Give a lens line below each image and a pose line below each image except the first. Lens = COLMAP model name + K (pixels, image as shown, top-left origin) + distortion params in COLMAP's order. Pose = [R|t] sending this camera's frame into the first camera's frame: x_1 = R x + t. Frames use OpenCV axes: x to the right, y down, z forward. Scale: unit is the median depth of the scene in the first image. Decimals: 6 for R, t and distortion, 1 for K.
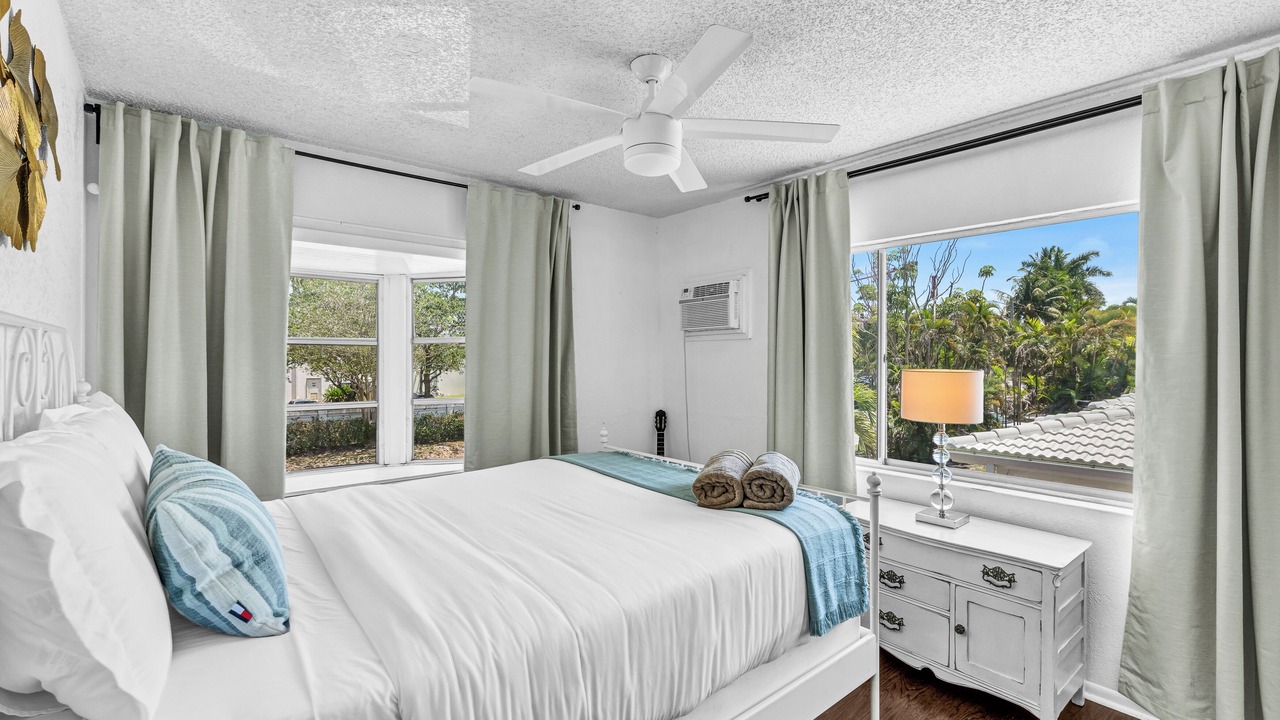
lens RADIAL K [[562.7, 0, 646.8], [0, 562.7, 352.5], [0, 0, 1]] dist [0.033070, 0.000095]
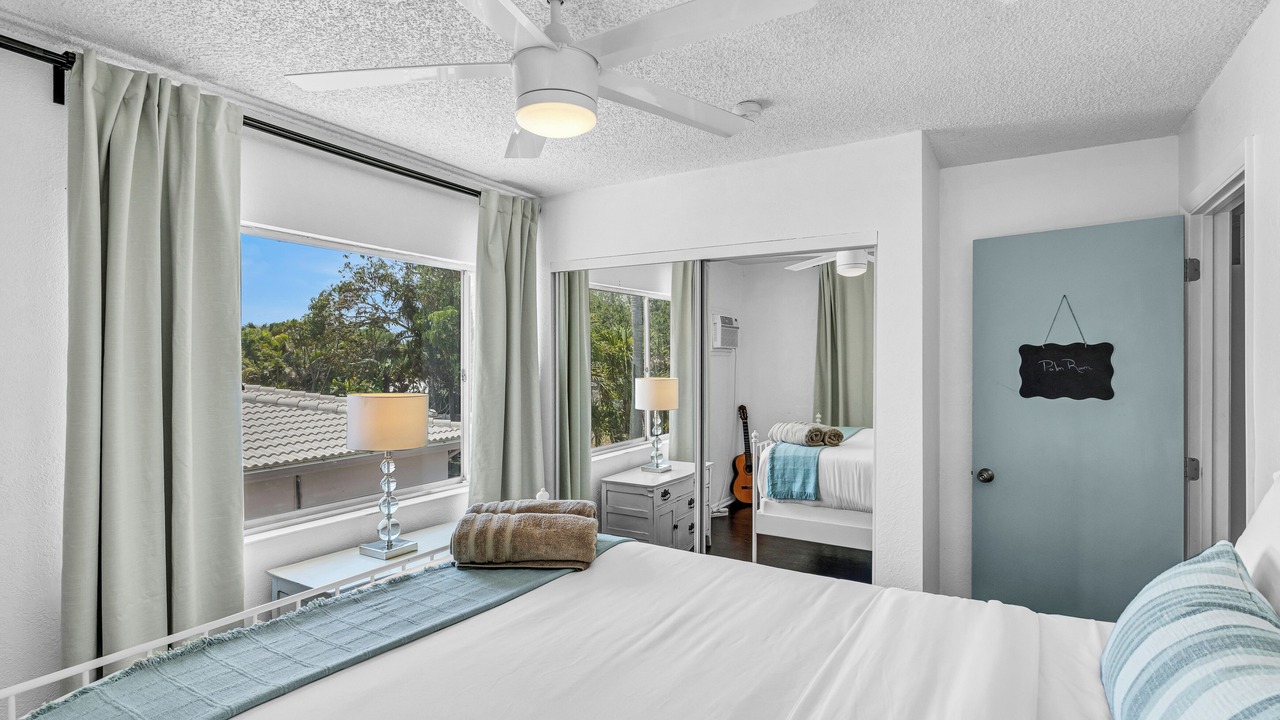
lens RADIAL K [[562.7, 0, 646.8], [0, 562.7, 352.5], [0, 0, 1]] dist [0.033070, 0.000095]
pose [[-0.329955, -0.029236, 0.943544, -0.534127], [-0.012809, 0.999567, 0.026493, -0.055428], [-0.943910, -0.003344, -0.330187, 0.837581]]
